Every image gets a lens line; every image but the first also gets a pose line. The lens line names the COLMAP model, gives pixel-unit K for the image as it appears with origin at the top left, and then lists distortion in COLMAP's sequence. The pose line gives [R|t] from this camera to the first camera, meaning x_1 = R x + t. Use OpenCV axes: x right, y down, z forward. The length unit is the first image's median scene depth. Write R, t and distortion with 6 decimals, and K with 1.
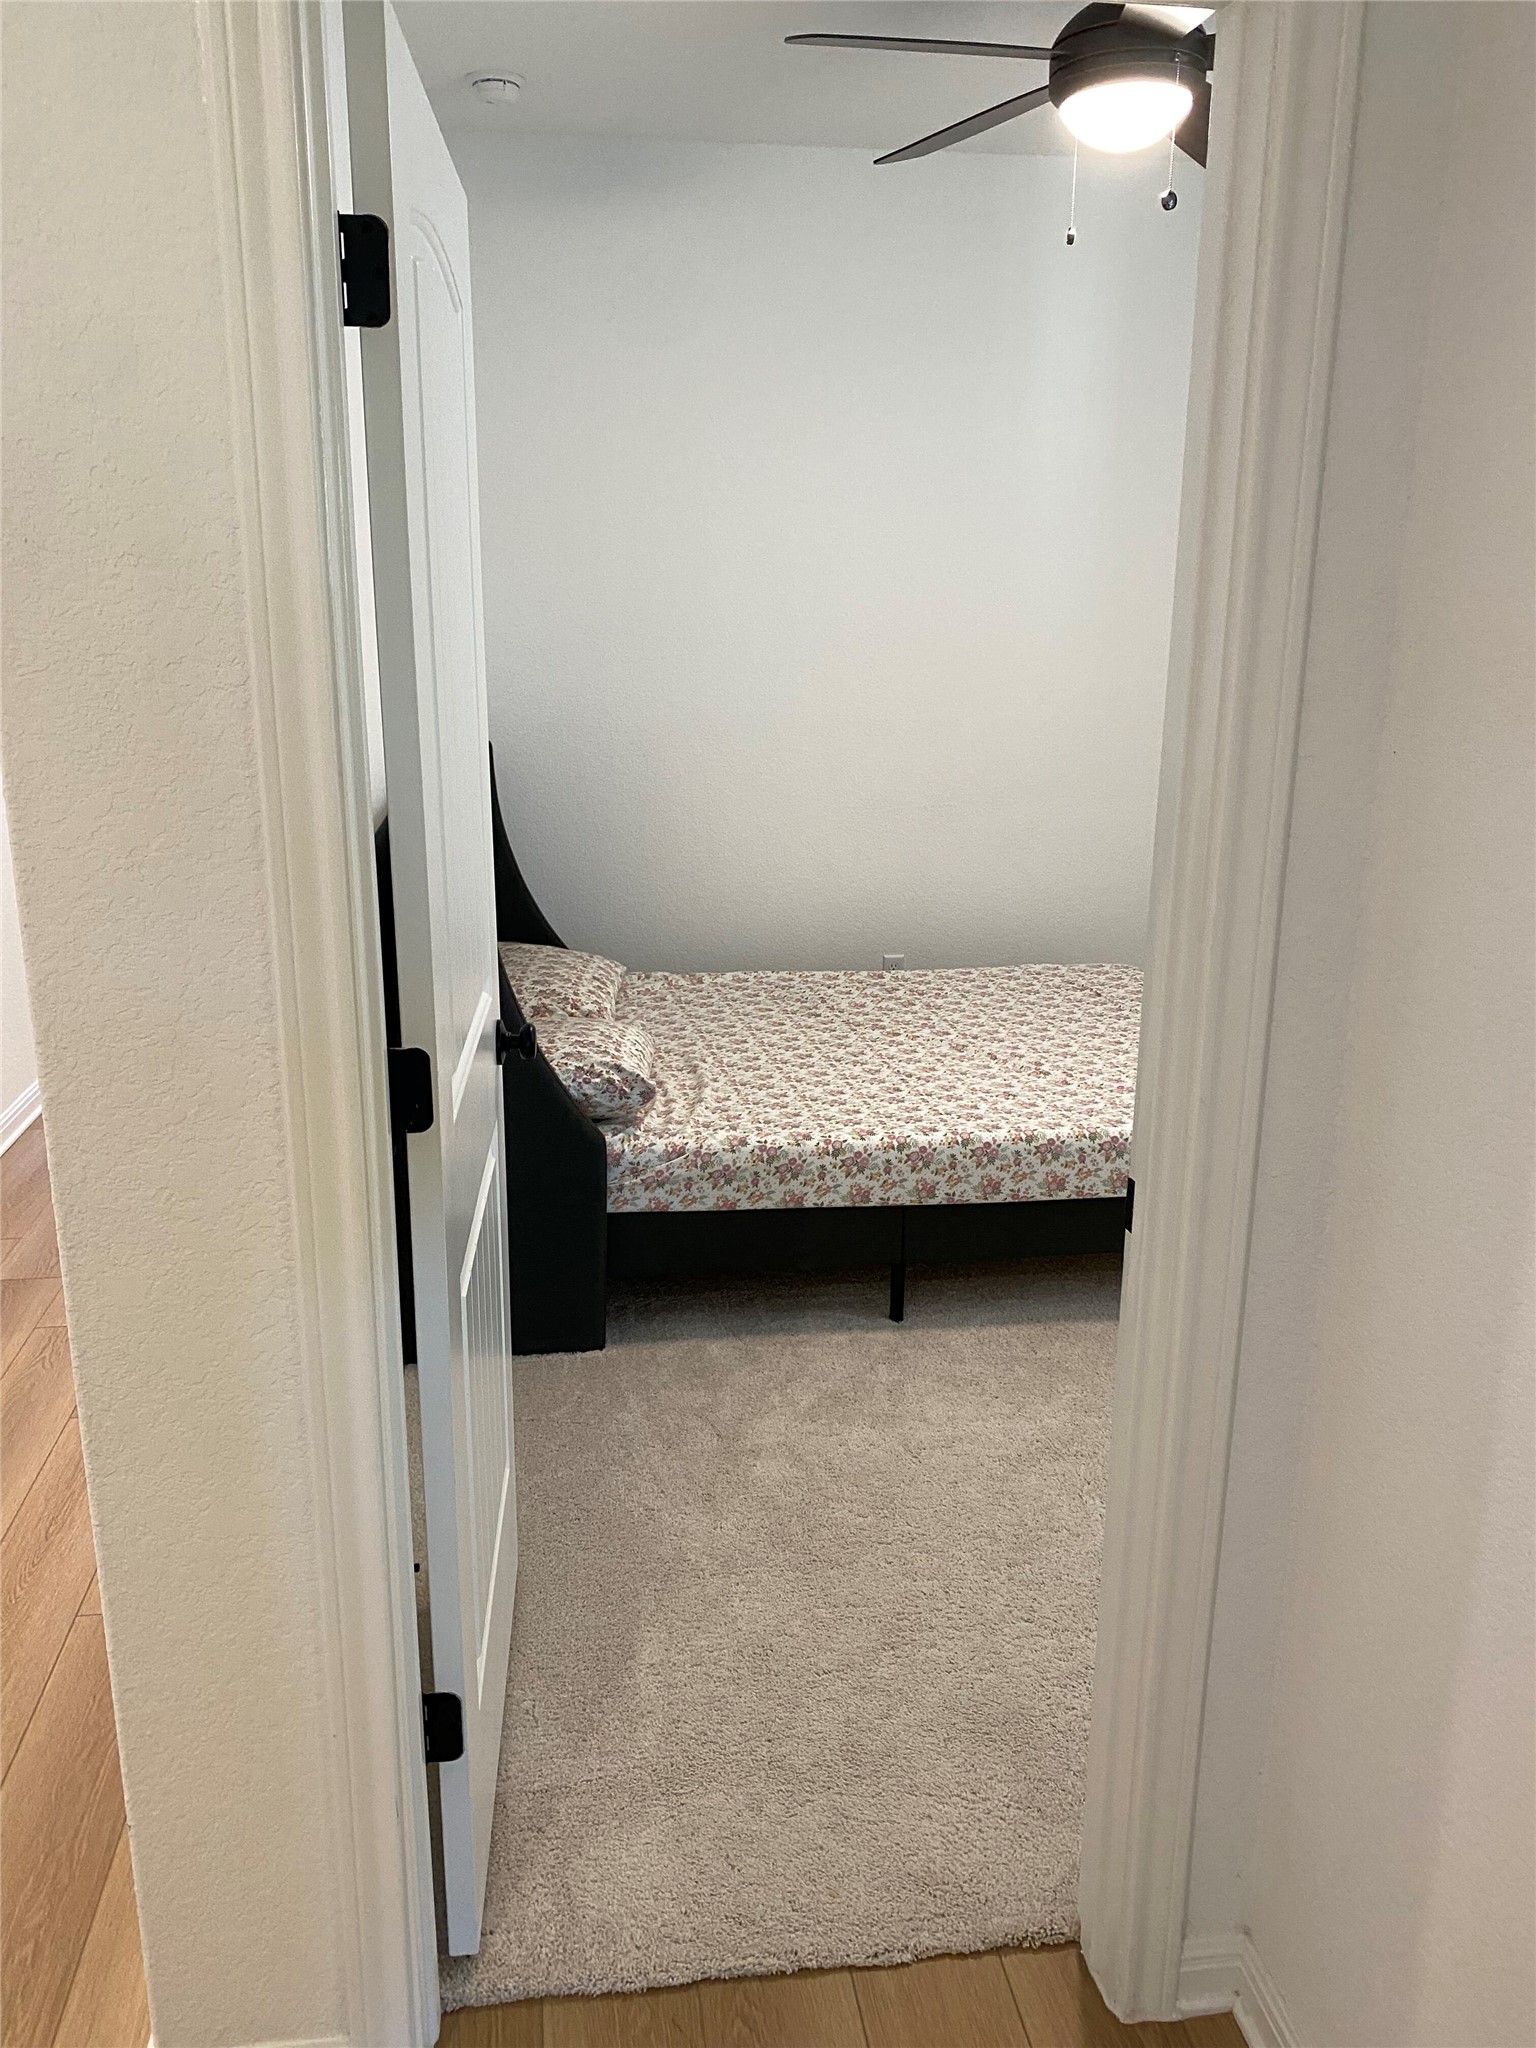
lens RADIAL K [[1614.5, 0, 754.5], [0, 1614.5, 1020.7], [0, 0, 1]] dist [0.241742, -0.000394]
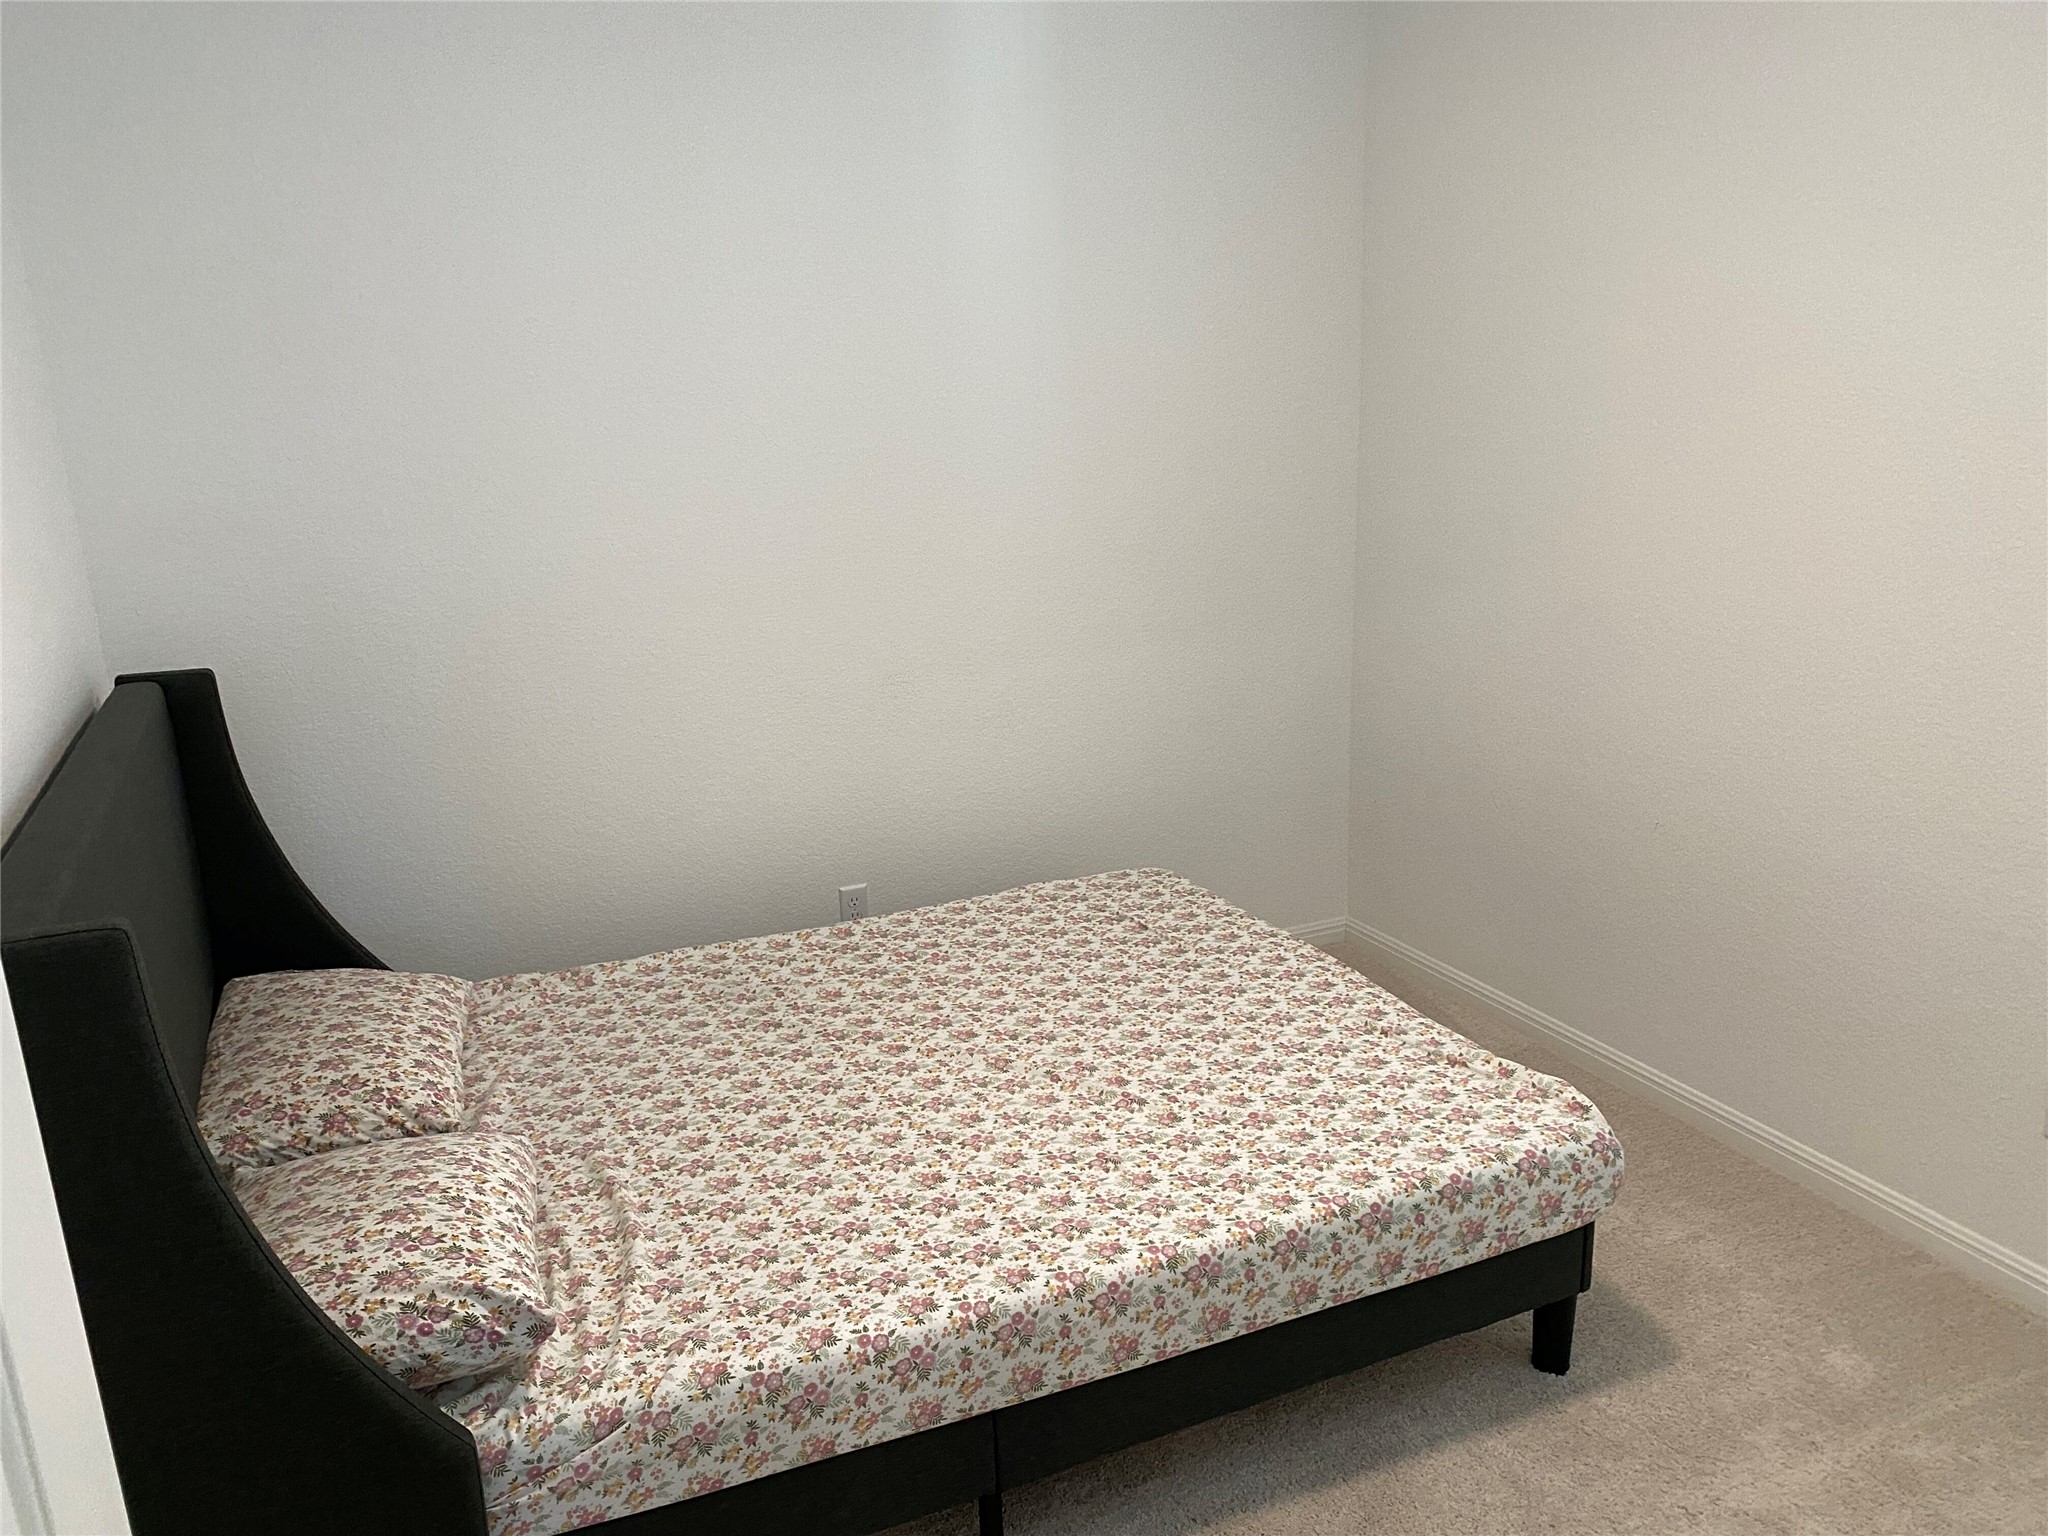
lens RADIAL K [[1545.3, 0, 1022.7], [0, 1545.3, 750.9], [0, 0, 1]] dist [0.008108, -0.002760]
pose [[0.958592, -0.119528, 0.258486, -0.020356], [0.120977, 0.992601, 0.010354, -0.140078], [-0.257811, 0.021346, 0.965959, 0.425403]]
